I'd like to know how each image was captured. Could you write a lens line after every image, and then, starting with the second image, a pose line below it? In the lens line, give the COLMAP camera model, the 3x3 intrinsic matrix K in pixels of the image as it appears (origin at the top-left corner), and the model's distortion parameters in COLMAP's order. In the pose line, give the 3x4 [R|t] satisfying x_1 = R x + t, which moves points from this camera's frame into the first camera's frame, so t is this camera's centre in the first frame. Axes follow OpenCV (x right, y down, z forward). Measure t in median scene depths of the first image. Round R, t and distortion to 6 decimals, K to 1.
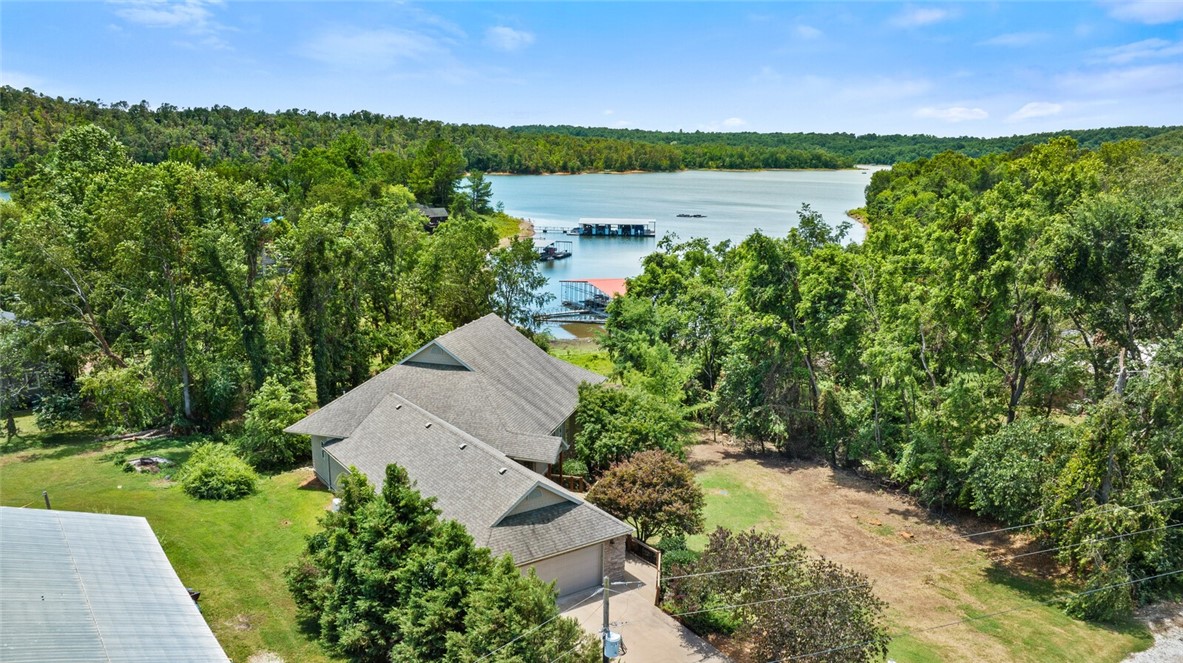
lens RADIAL K [[885.4, 0, 591.5], [0, 885.4, 331.5], [0, 0, 1]] dist [-0.119535, -0.002047]
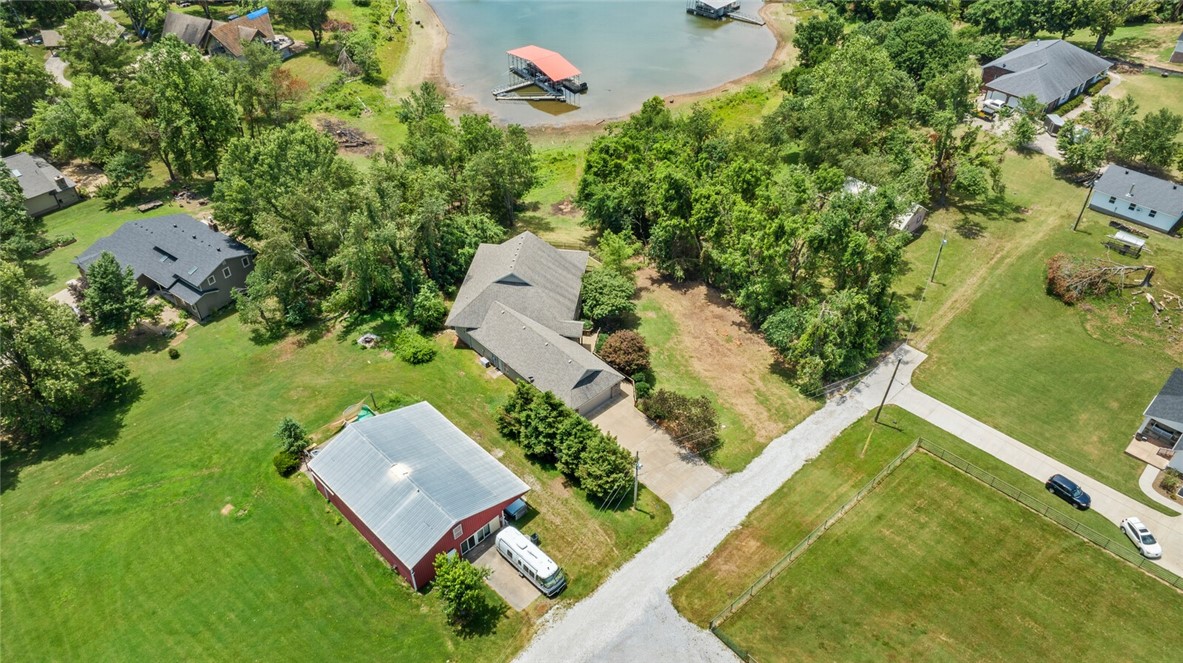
lens RADIAL K [[885.4, 0, 591.5], [0, 885.4, 331.5], [0, 0, 1]] dist [-0.119535, -0.002047]
pose [[0.990388, -0.095341, 0.100206, -0.213719], [0.035614, 0.875827, 0.481309, -0.831972], [-0.133651, -0.473114, 0.870804, -0.835830]]
